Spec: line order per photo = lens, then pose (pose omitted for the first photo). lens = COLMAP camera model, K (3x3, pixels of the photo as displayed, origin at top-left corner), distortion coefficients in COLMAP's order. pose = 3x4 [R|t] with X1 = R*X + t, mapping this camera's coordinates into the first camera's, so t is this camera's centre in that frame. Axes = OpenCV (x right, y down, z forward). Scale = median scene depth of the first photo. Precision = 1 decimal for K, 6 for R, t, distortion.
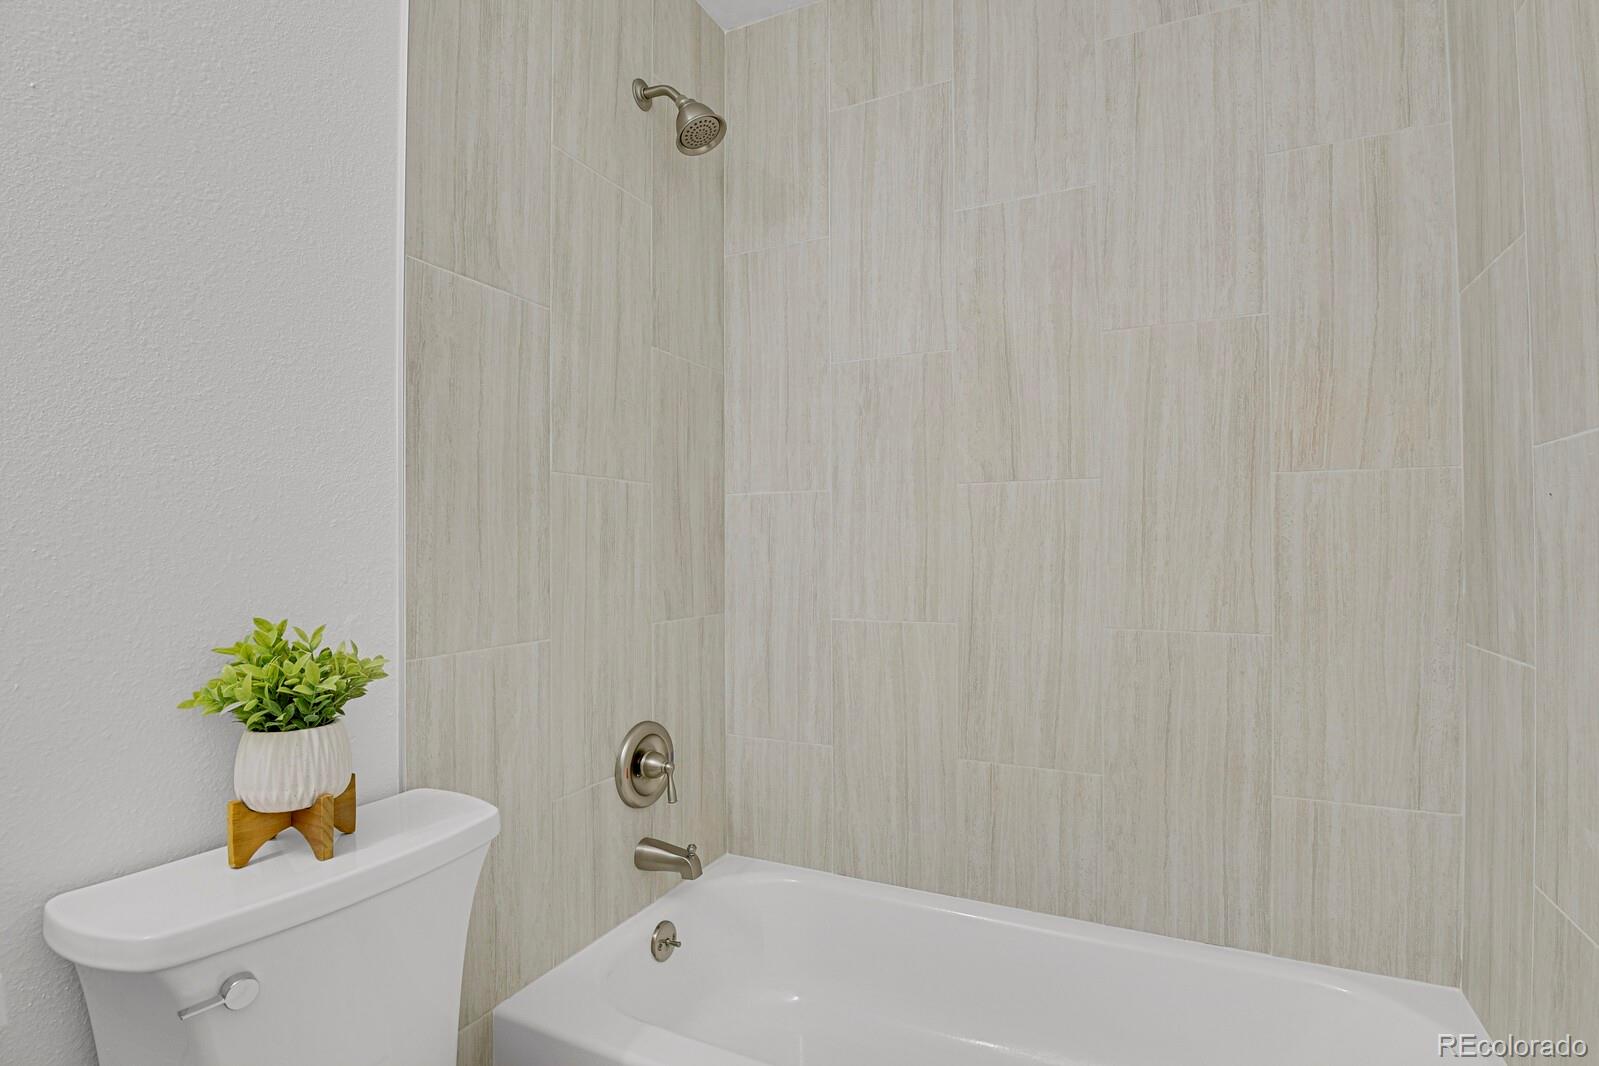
lens RADIAL K [[780.1, 0, 798.2], [0, 780.1, 543.2], [0, 0, 1]] dist [-0.022912, -0.003854]
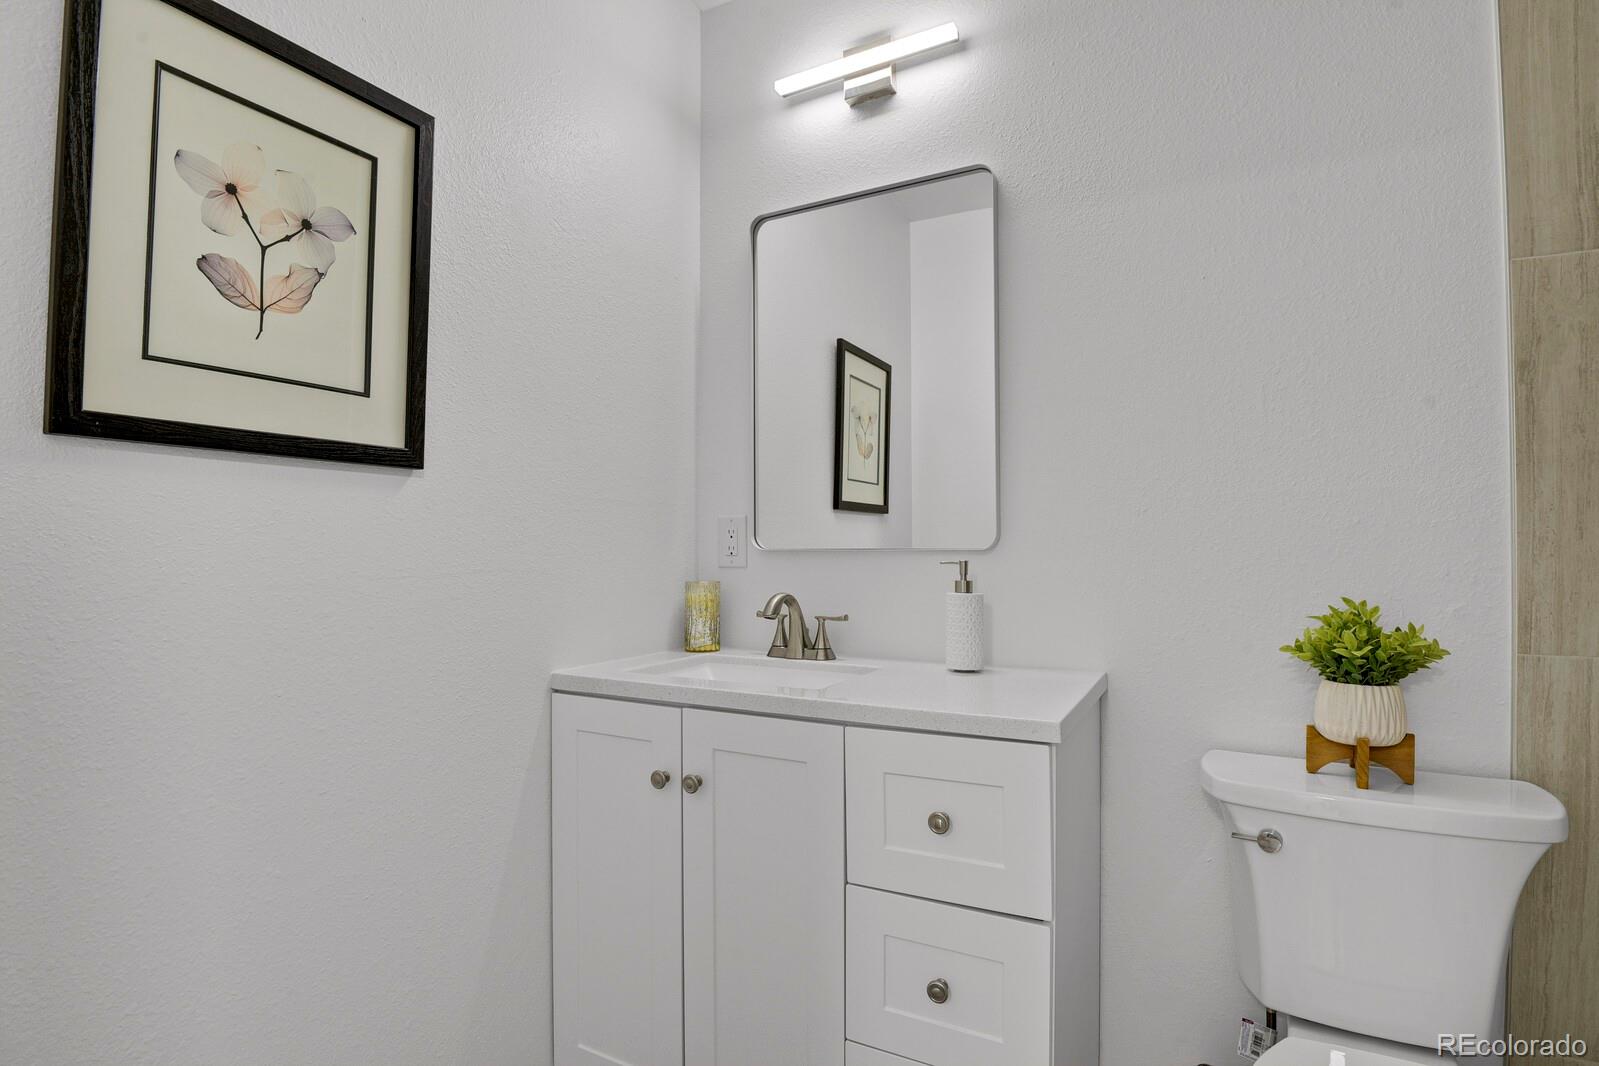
lens RADIAL K [[780.1, 0, 804.5], [0, 780.1, 534.0], [0, 0, 1]] dist [-0.022912, -0.003854]
pose [[-0.022168, -0.014117, -0.999655, 0.641035], [0.006675, 0.999876, -0.014269, 0.000481], [0.999732, -0.006989, -0.022071, 0.097129]]
